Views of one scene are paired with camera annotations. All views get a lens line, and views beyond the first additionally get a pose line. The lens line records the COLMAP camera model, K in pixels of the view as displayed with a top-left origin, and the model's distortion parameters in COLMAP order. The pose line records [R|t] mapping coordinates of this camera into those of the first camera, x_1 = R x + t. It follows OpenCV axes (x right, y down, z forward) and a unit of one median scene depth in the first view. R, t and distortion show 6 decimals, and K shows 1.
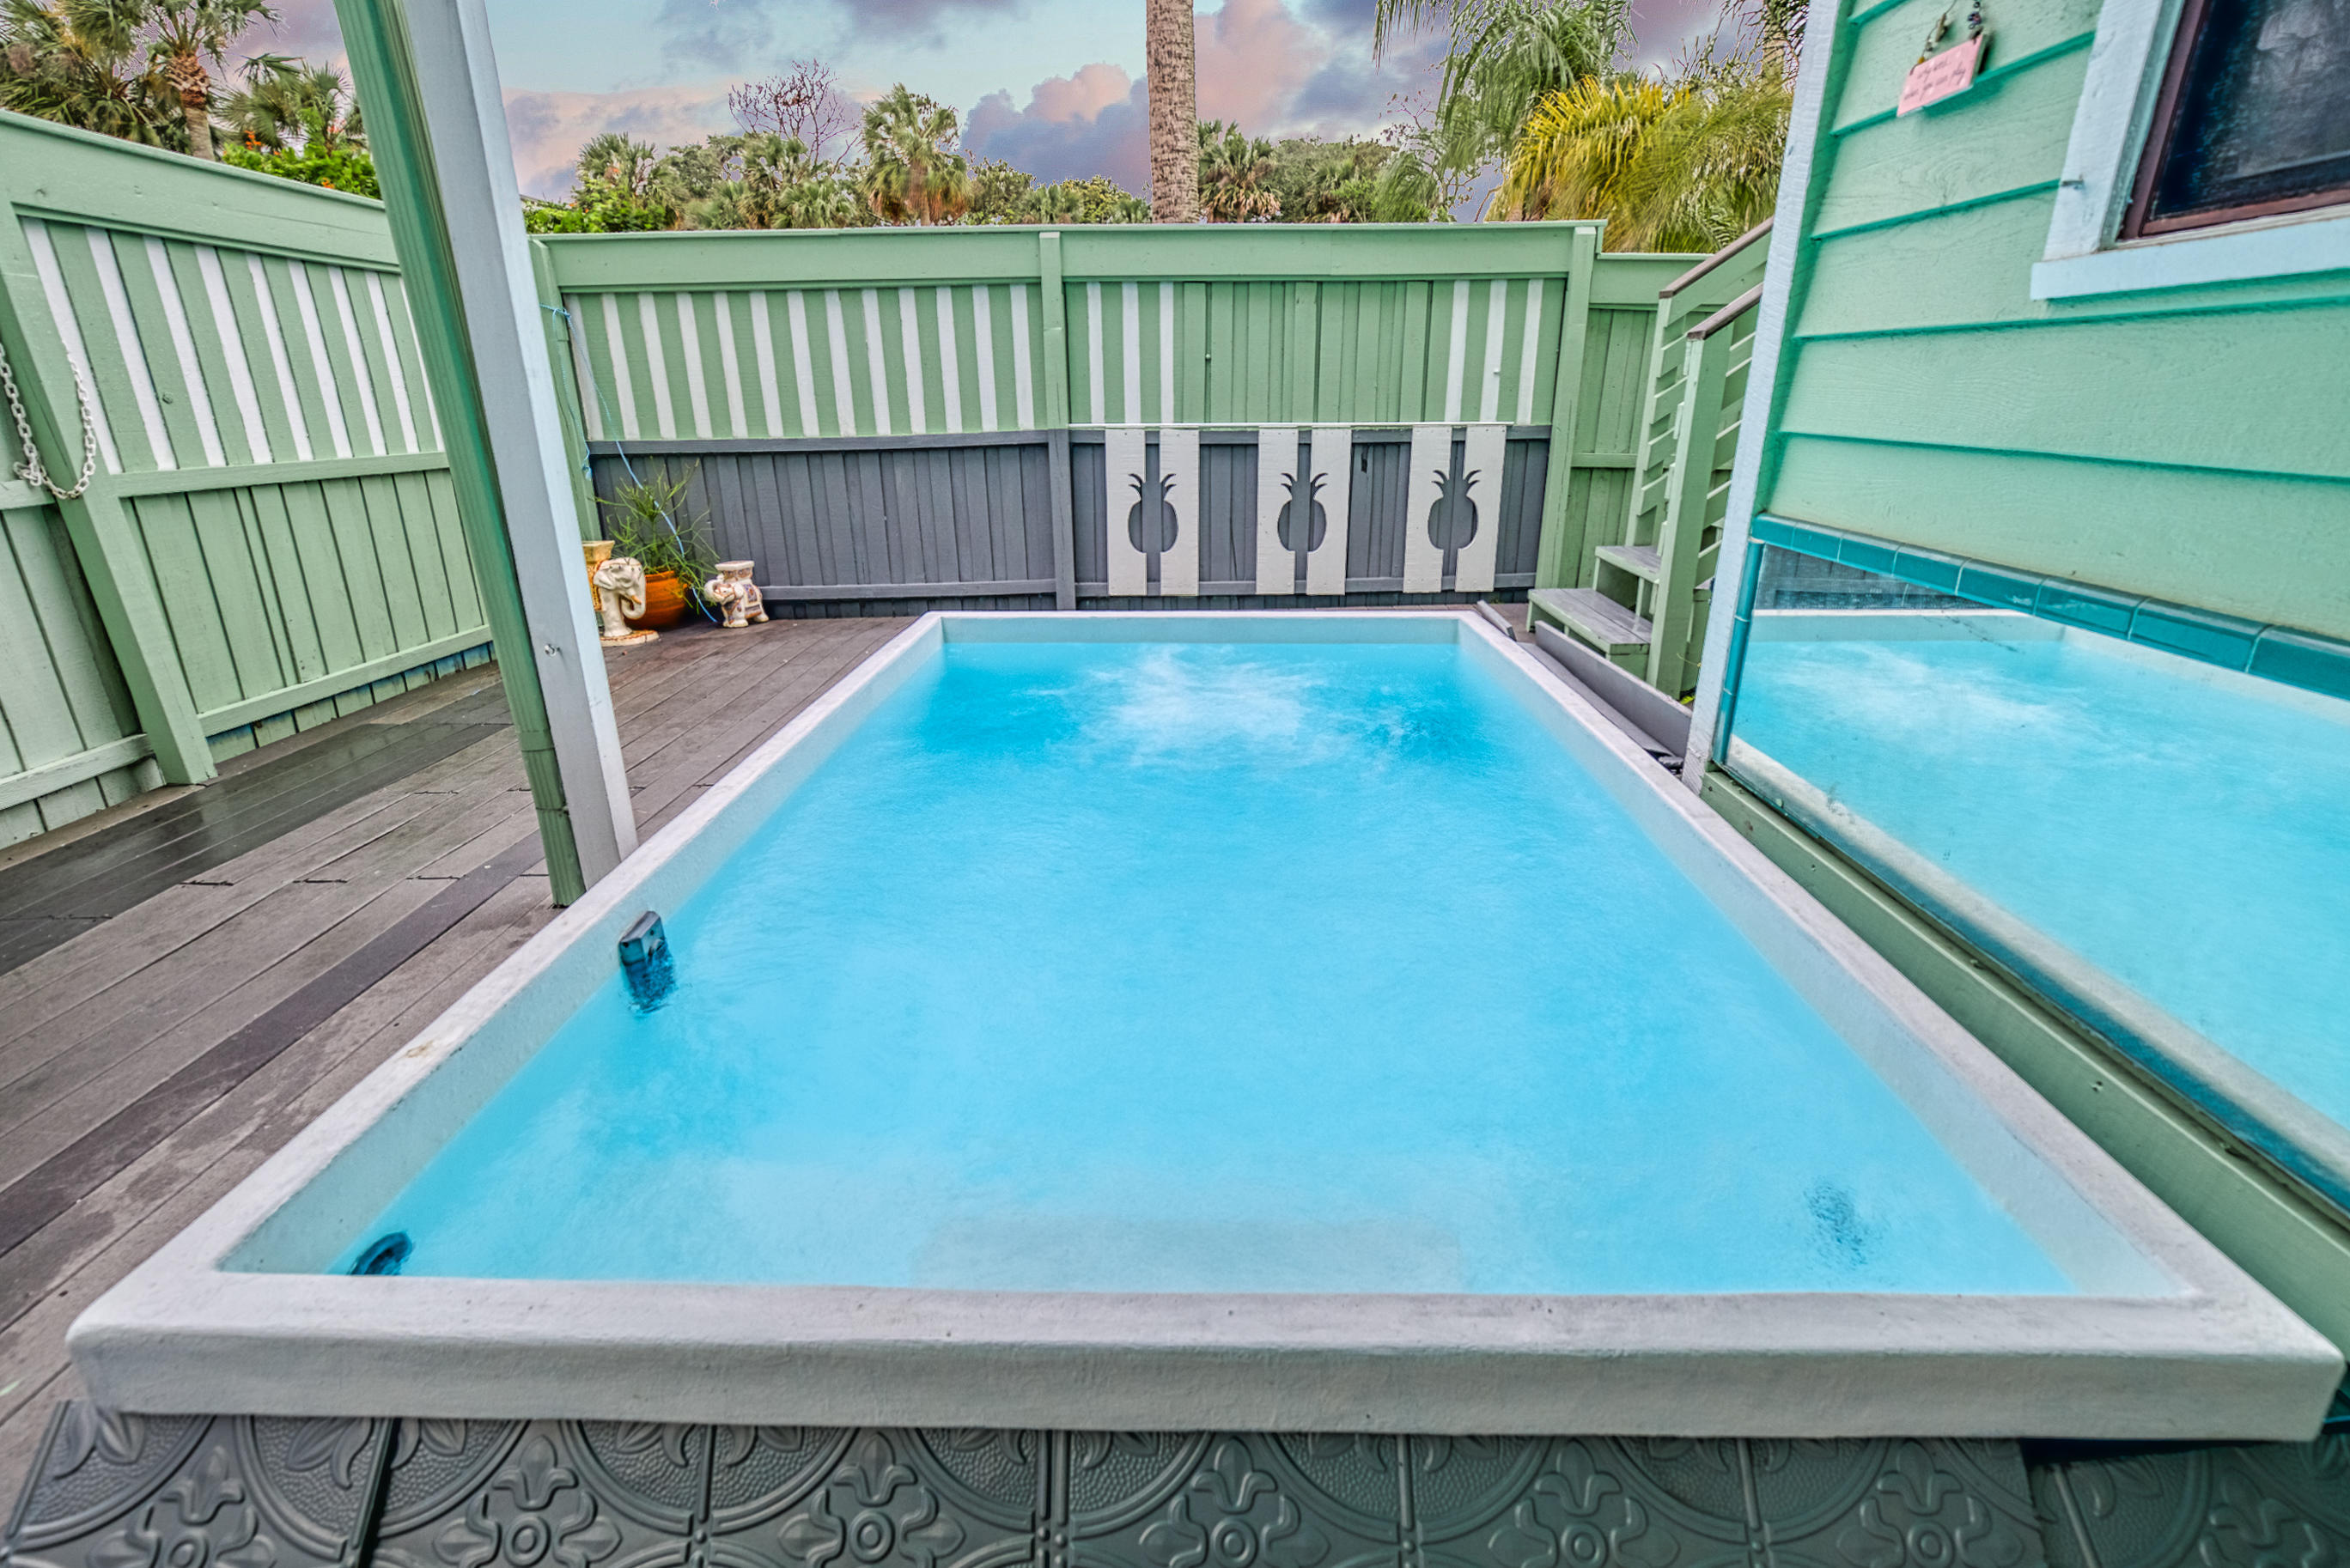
lens RADIAL K [[1108.0, 0, 1182.4], [0, 1108.0, 801.5], [0, 0, 1]] dist [-0.022151, 0.009856]
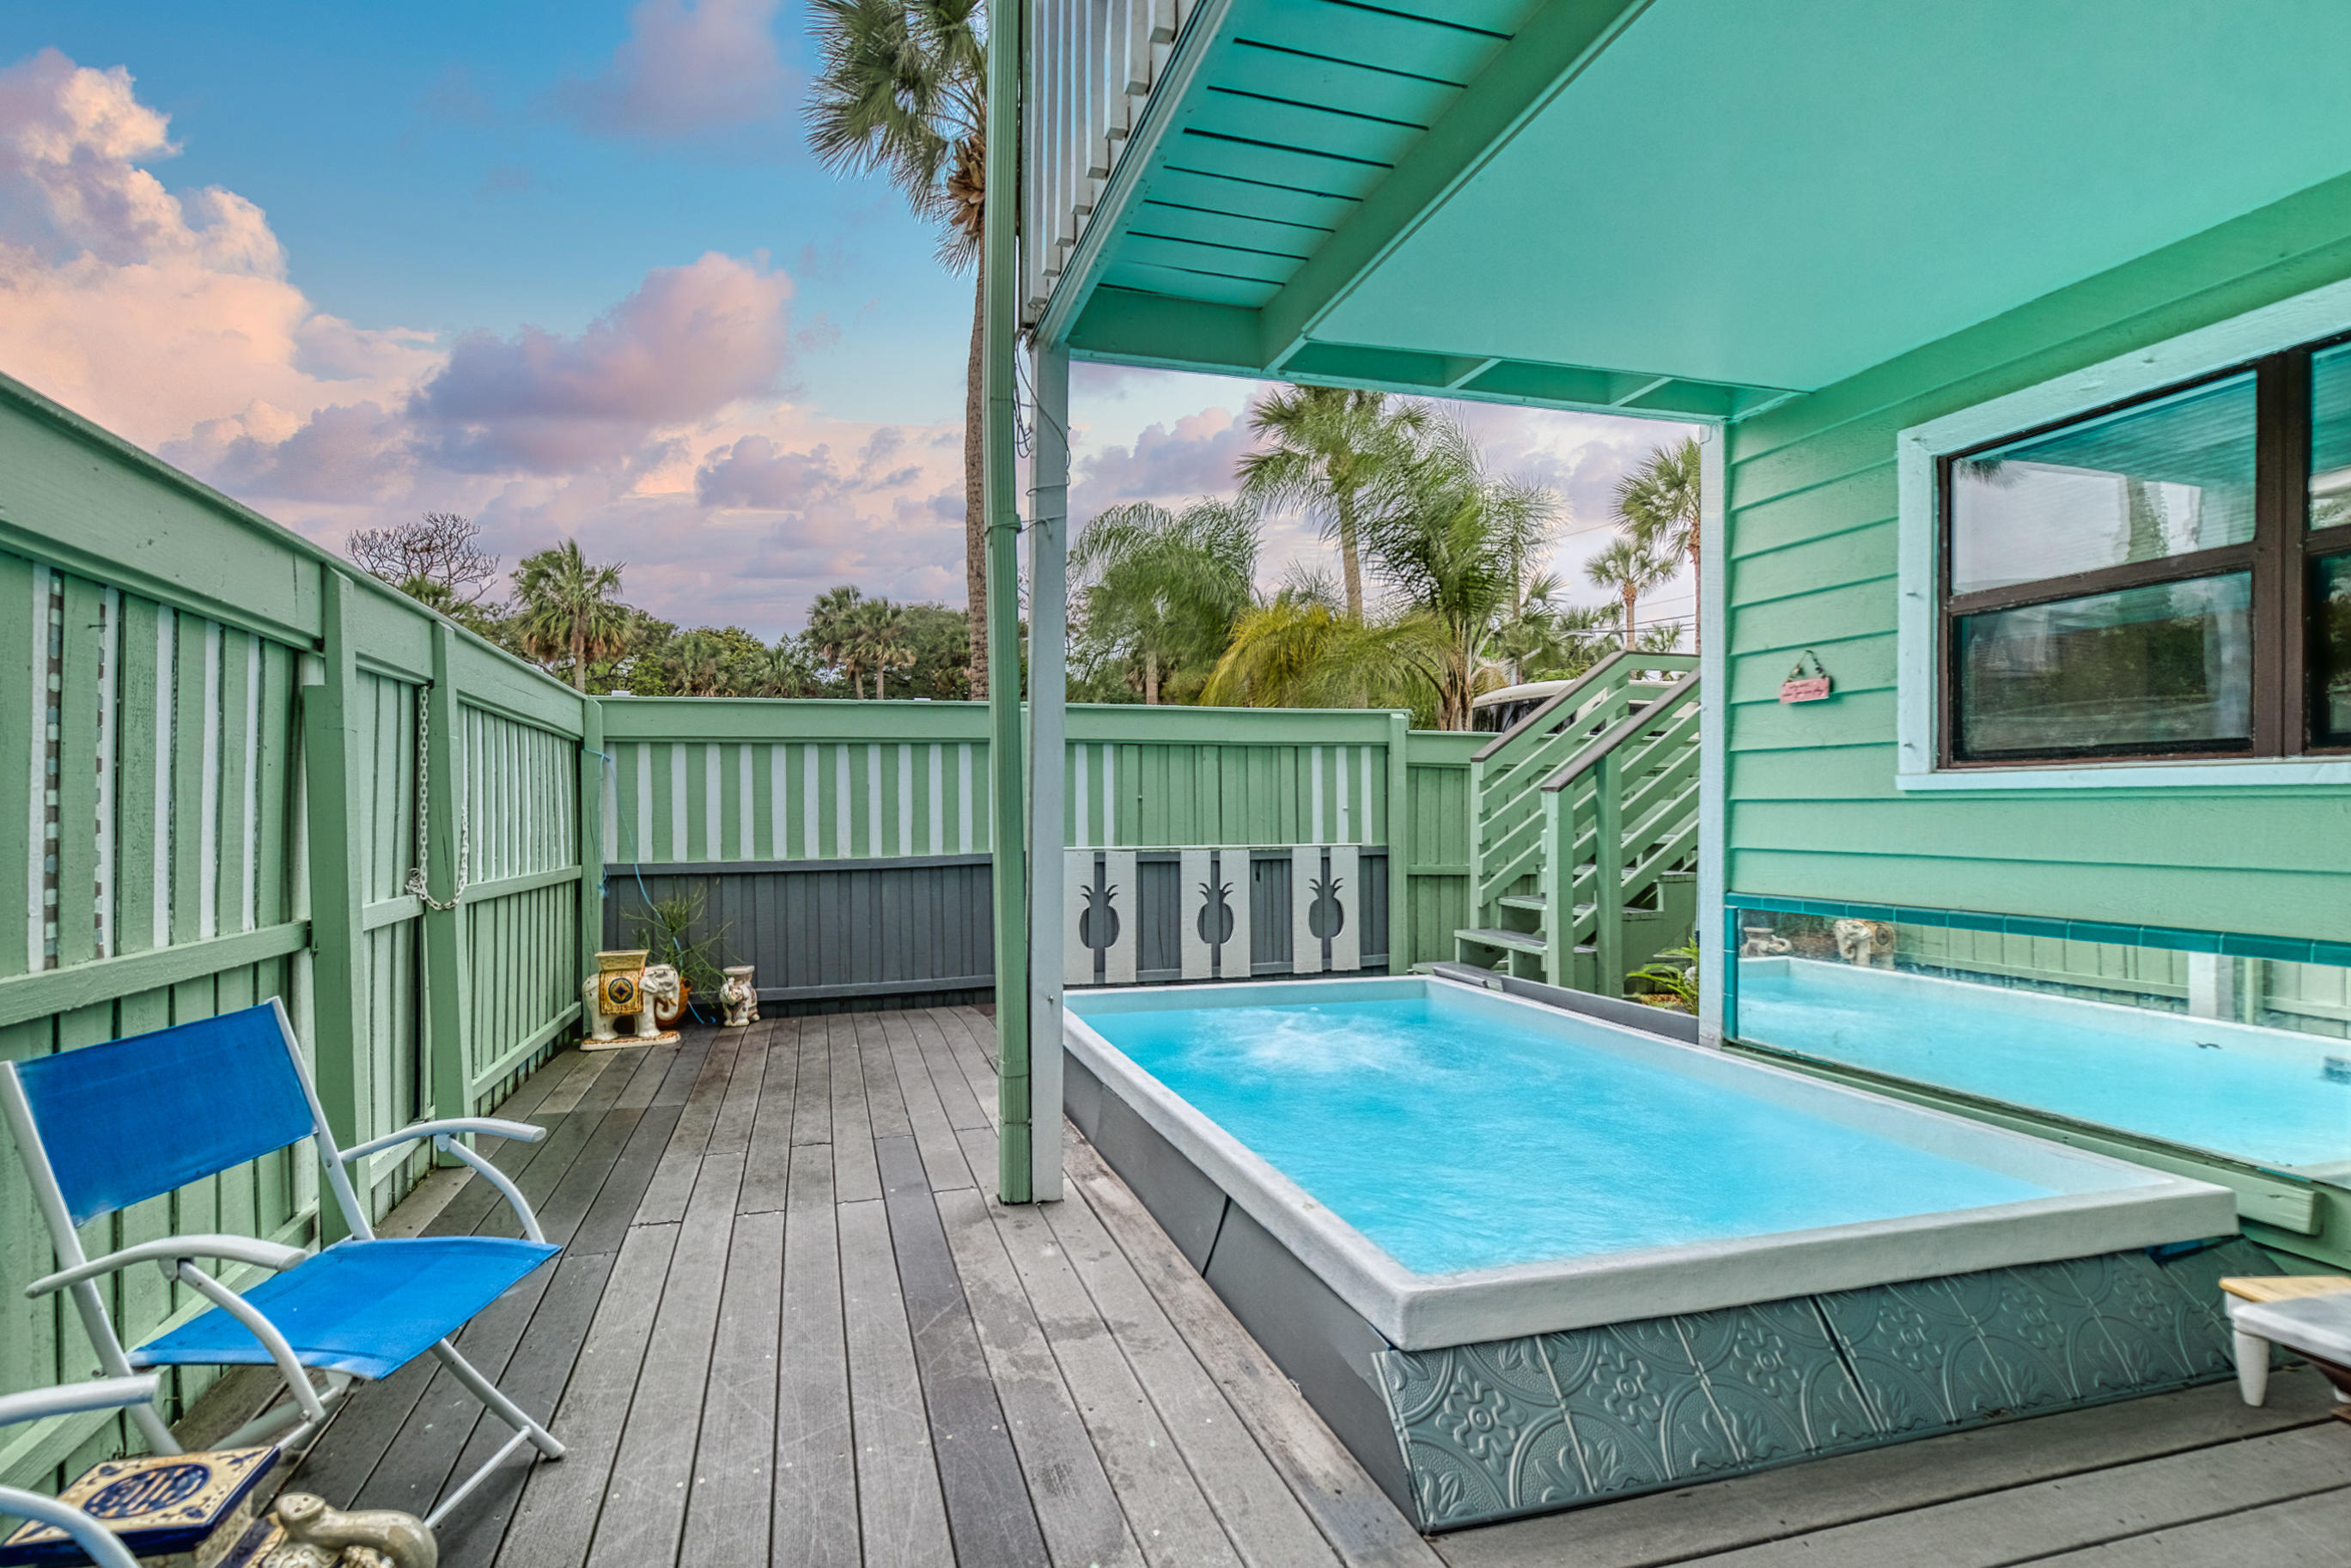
lens RADIAL K [[1122.2, 0, 1102.0], [0, 1122.2, 811.6], [0, 0, 1]] dist [-0.000891, -0.000081]
pose [[0.965169, 0.001670, 0.261622, -0.357600], [0.090580, 0.936002, -0.340140, 0.054492], [-0.245447, 0.351990, 0.903249, -0.166735]]
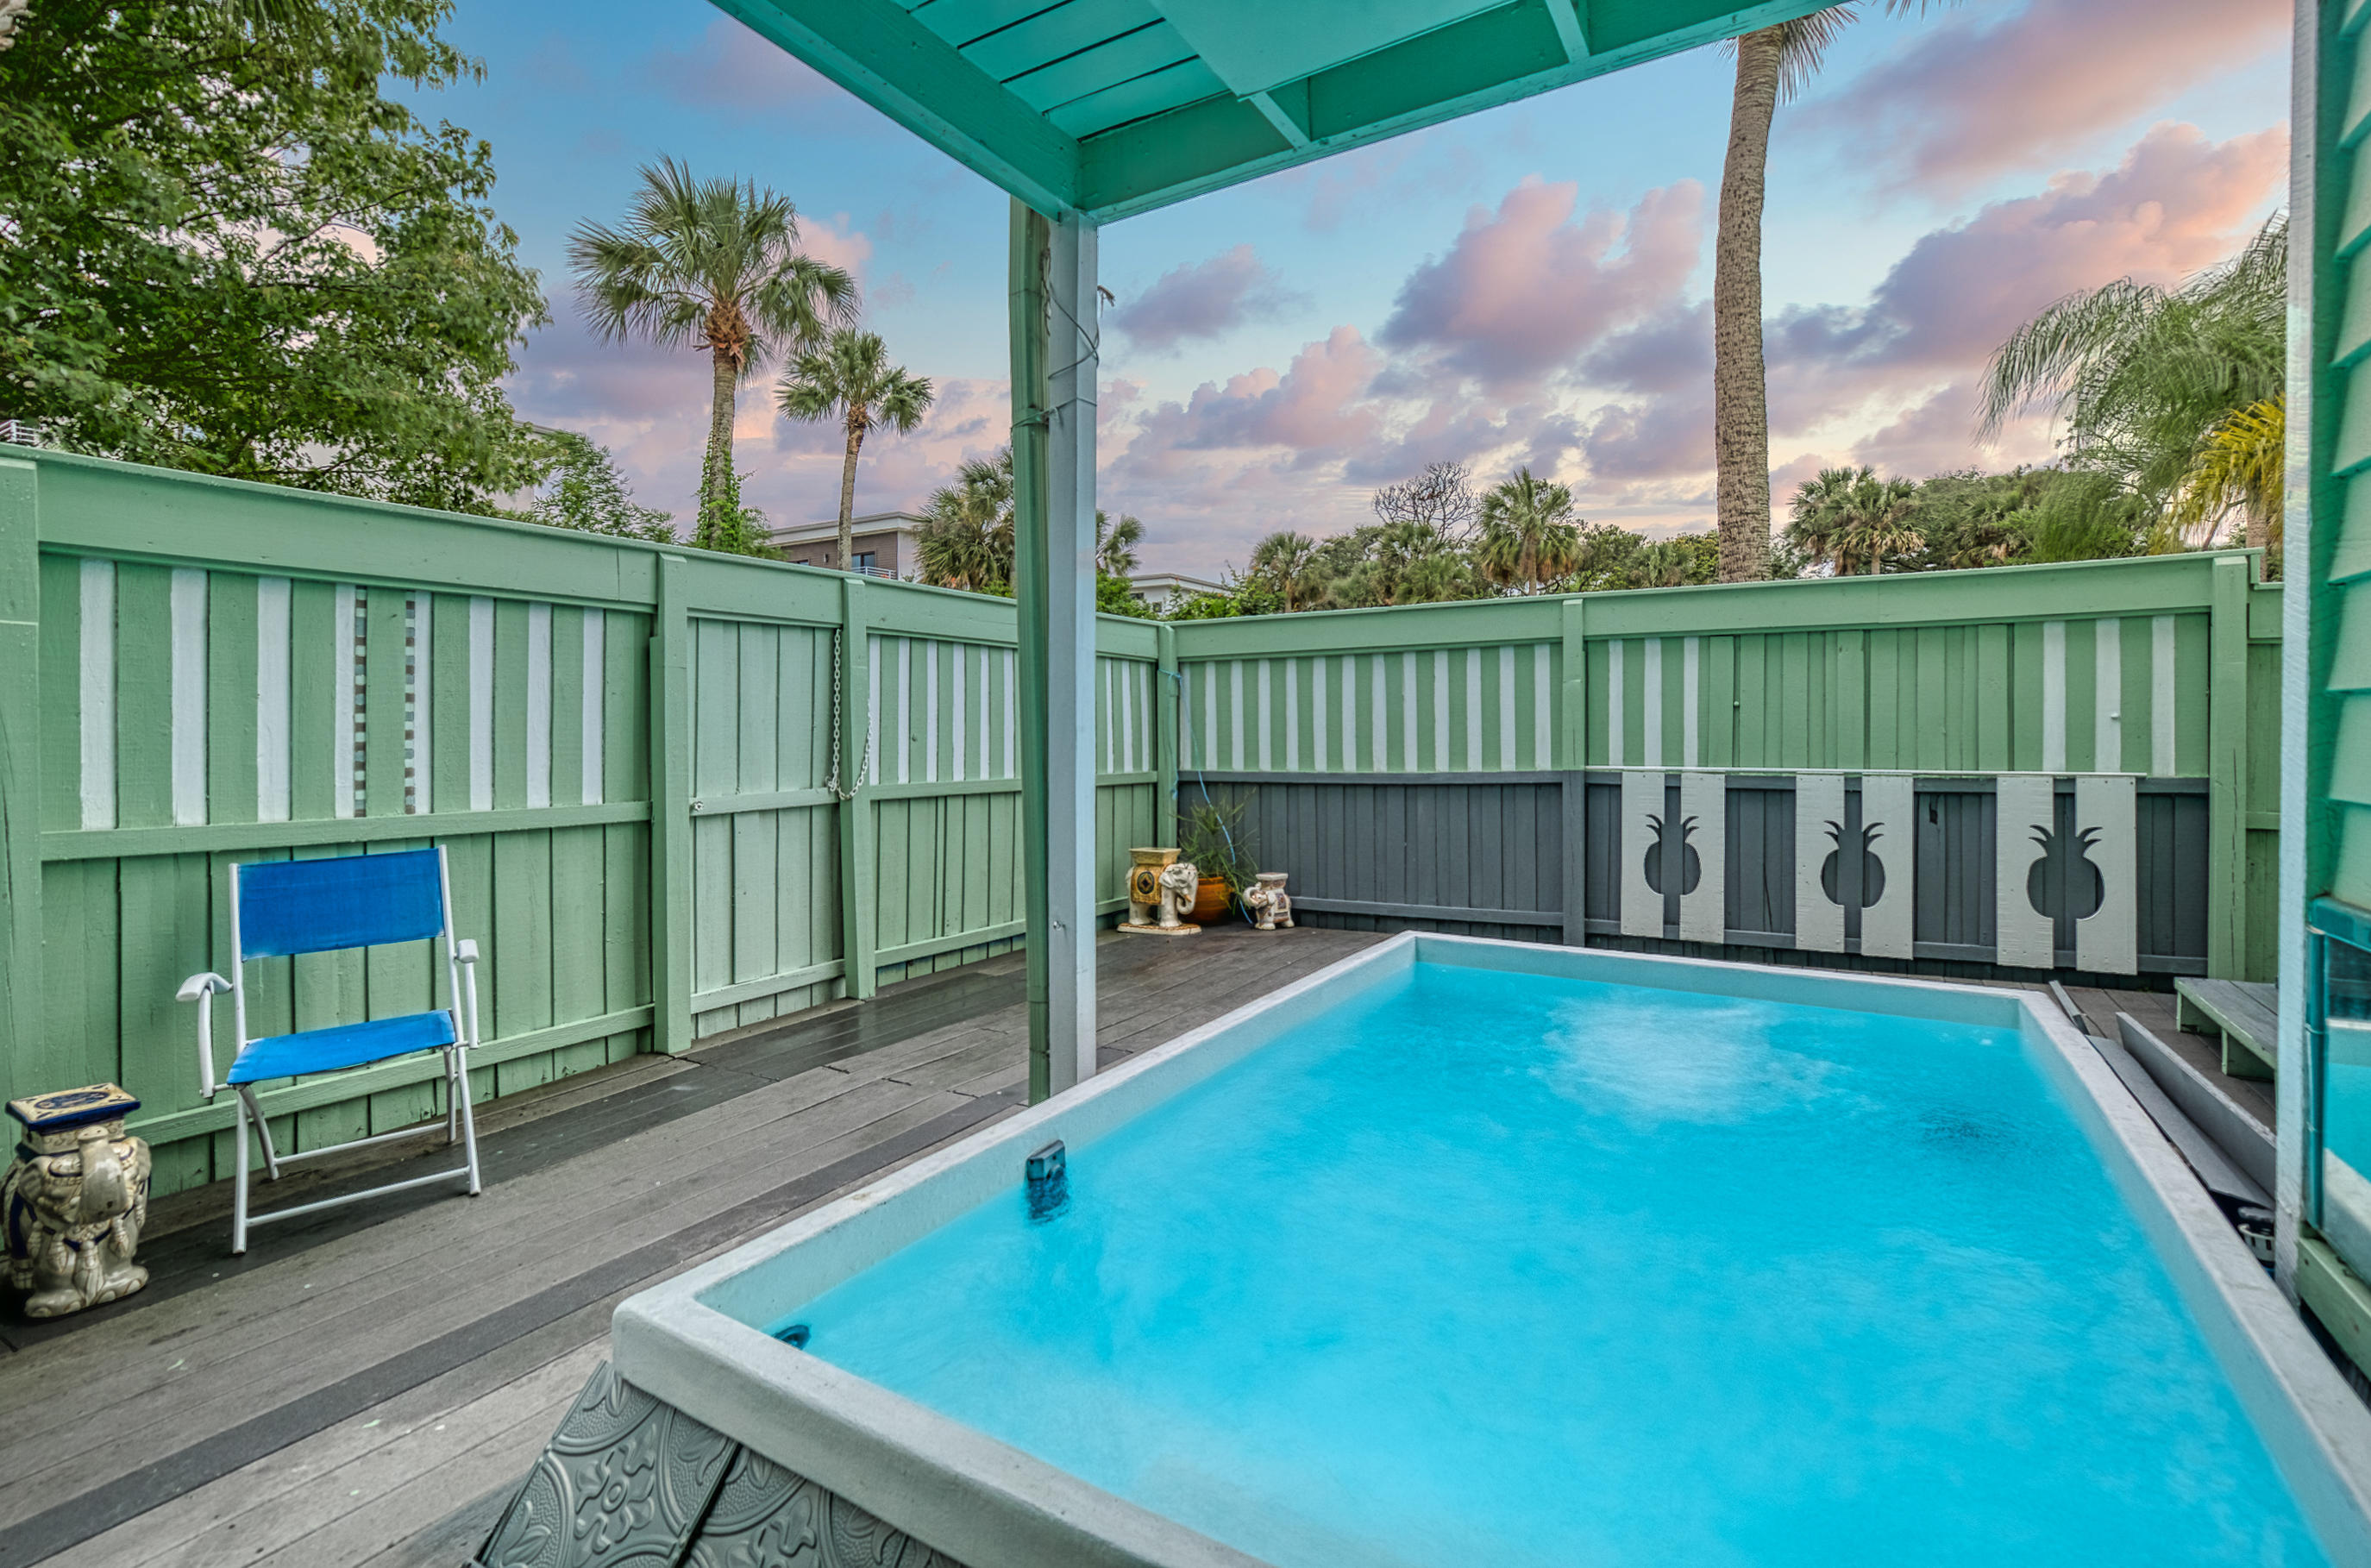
lens RADIAL K [[1097.1, 0, 1151.4], [0, 1097.1, 735.6], [0, 0, 1]] dist [-0.013999, 0.001024]
pose [[0.853454, 0.004784, -0.521147, 0.085063], [-0.182715, 0.939237, -0.290601, 0.003993], [0.488090, 0.343236, 0.802469, -0.031874]]
